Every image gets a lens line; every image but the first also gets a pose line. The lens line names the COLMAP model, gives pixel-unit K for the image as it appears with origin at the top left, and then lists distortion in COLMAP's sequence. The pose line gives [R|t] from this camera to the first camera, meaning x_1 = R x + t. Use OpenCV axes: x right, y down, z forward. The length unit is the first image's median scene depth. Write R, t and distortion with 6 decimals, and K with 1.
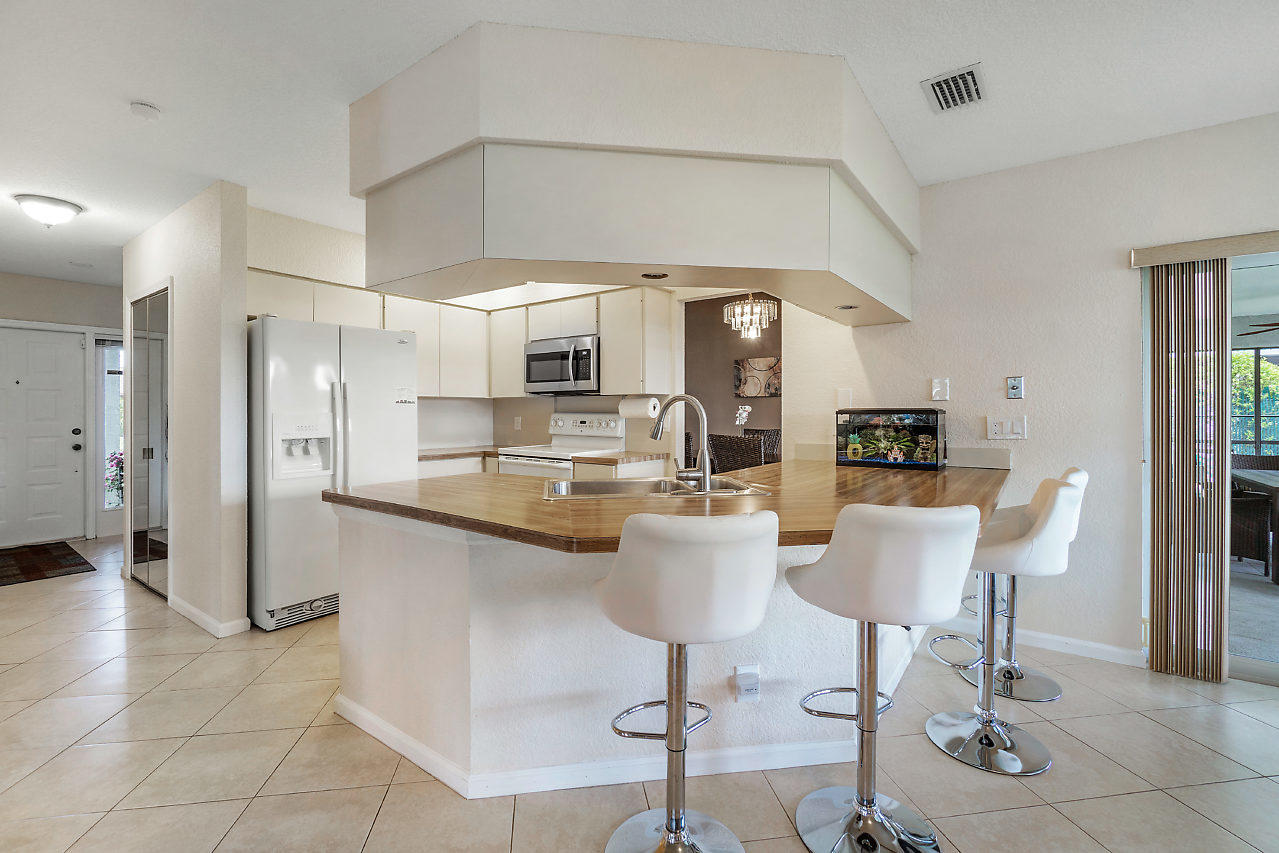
lens RADIAL K [[568.0, 0, 633.1], [0, 568.0, 418.6], [0, 0, 1]] dist [-0.006893, 0.000077]
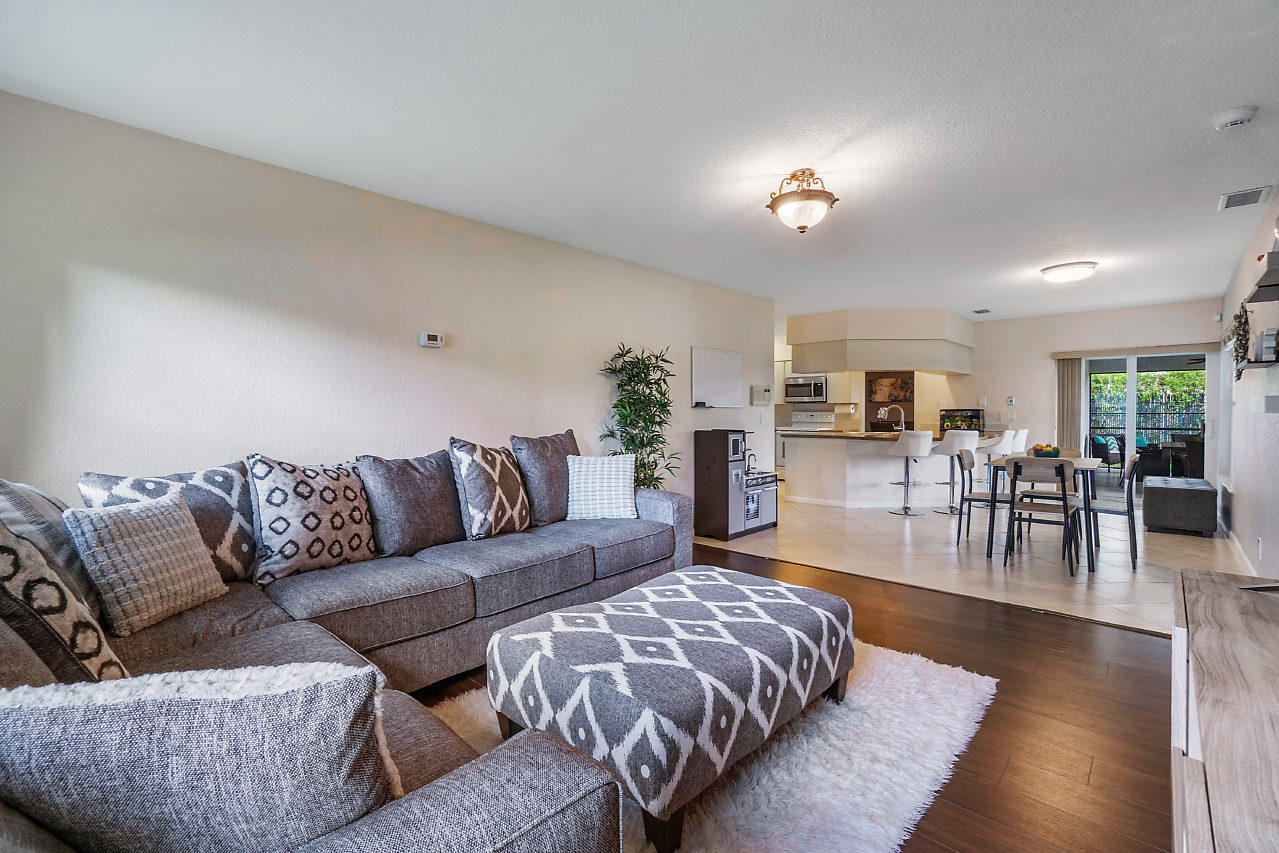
lens RADIAL K [[568.0, 0, 633.1], [0, 568.0, 418.6], [0, 0, 1]] dist [-0.006893, 0.000077]
pose [[0.992466, -0.000248, -0.122518, -0.719078], [0.000277, 1.000000, 0.000223, 0.024920], [0.122518, -0.000256, 0.992466, -1.749063]]
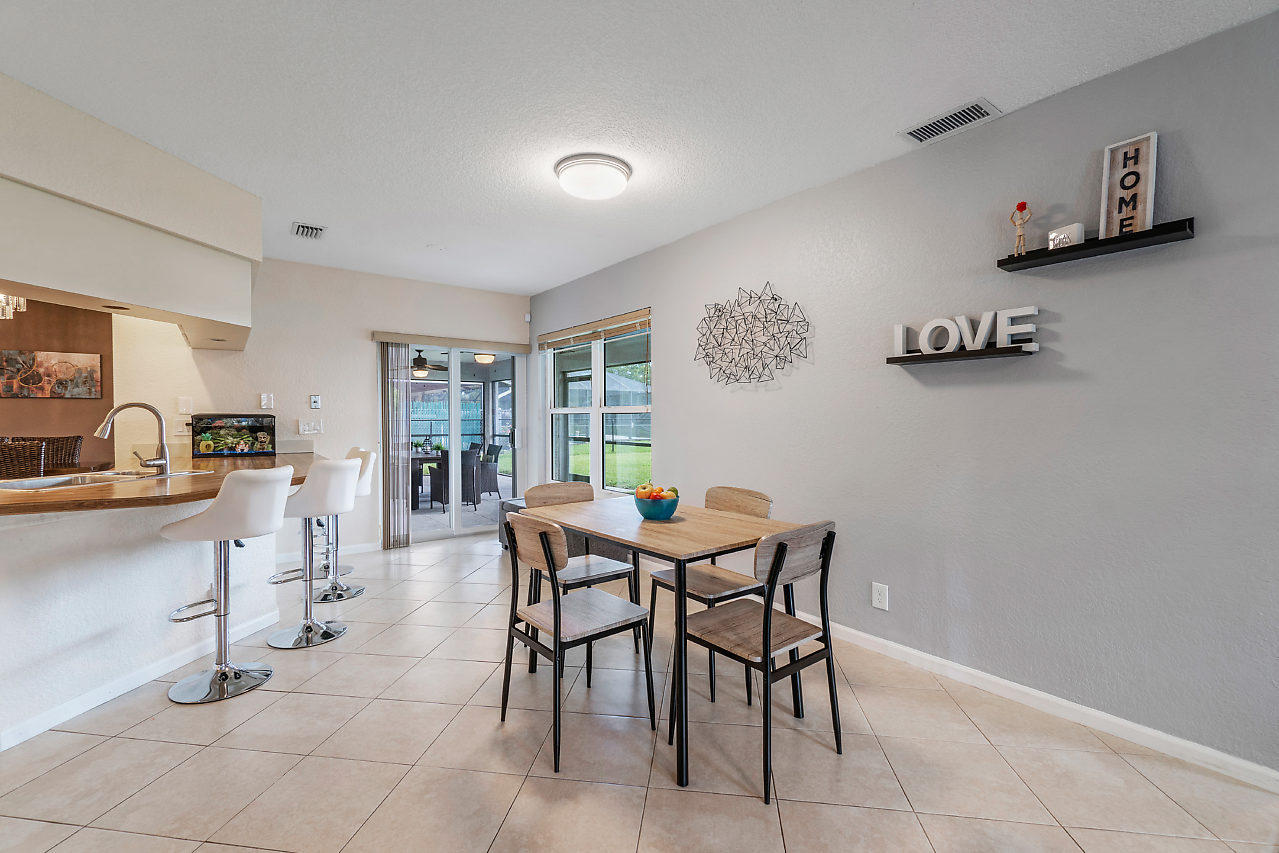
lens RADIAL K [[568.0, 0, 633.1], [0, 568.0, 418.6], [0, 0, 1]] dist [-0.006893, 0.000077]
pose [[0.290807, 0.000585, 0.956782, -0.570825], [0.008232, 0.999961, -0.003113, 0.005303], [-0.956746, 0.008781, 0.290791, -0.320289]]
